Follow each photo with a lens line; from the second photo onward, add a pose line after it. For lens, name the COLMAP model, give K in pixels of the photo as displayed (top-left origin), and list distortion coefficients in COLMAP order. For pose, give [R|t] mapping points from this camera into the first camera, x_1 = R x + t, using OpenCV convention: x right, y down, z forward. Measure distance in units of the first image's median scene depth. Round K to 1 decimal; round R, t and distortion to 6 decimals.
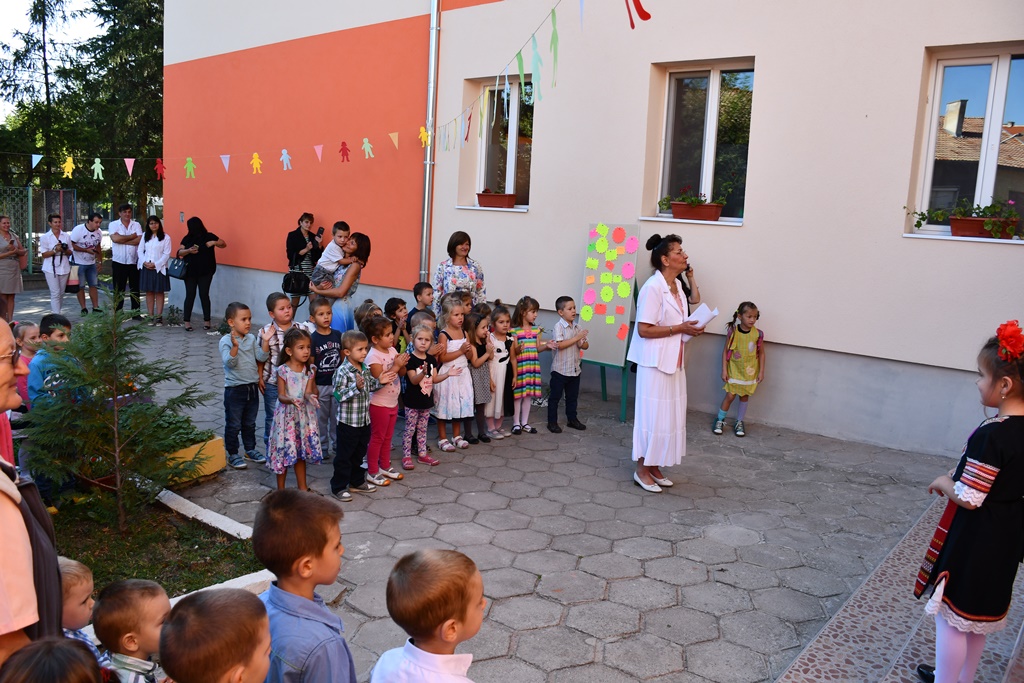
lens RADIAL K [[797.0, 0, 516.2], [0, 797.0, 342.6], [0, 0, 1]] dist [-0.124904, 0.065736]
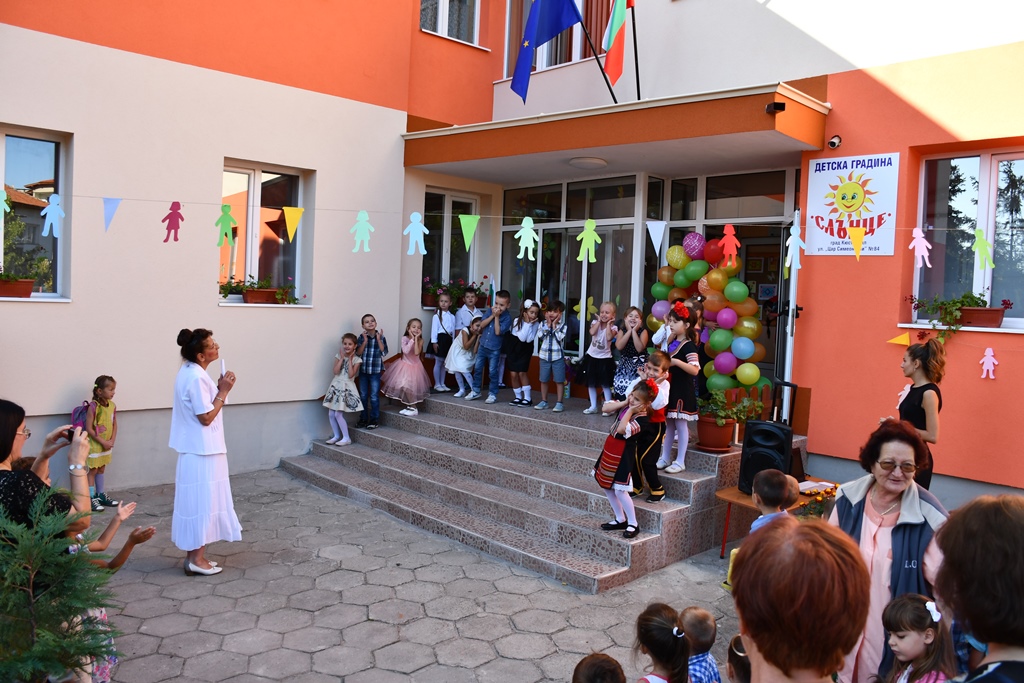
lens RADIAL K [[797.0, 0, 511.7], [0, 797.0, 339.8], [0, 0, 1]] dist [-0.124904, 0.065736]
pose [[0.139293, -0.092593, 0.985913, -0.704634], [0.123950, 0.989419, 0.075410, -0.123949], [-0.982463, 0.111700, 0.149296, 0.368103]]
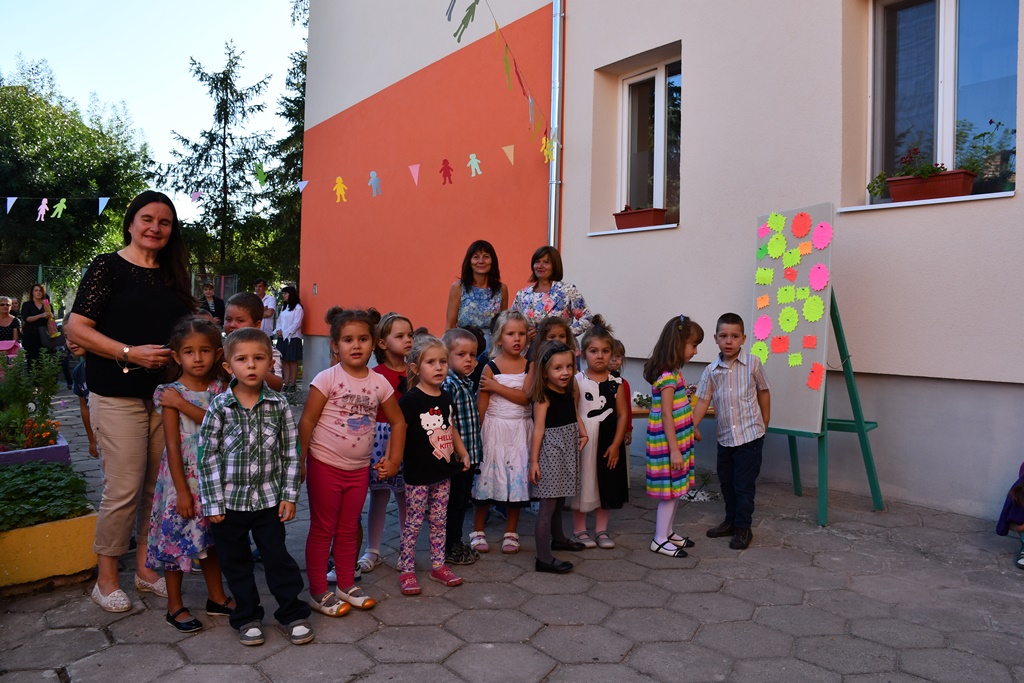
lens RADIAL K [[797.0, 0, 512.6], [0, 797.0, 342.0], [0, 0, 1]] dist [-0.124904, 0.065736]
pose [[0.961940, -0.025585, -0.272062, 0.088600], [-0.013515, 0.989935, -0.140879, 0.057315], [0.272928, 0.139194, 0.951911, 0.424662]]
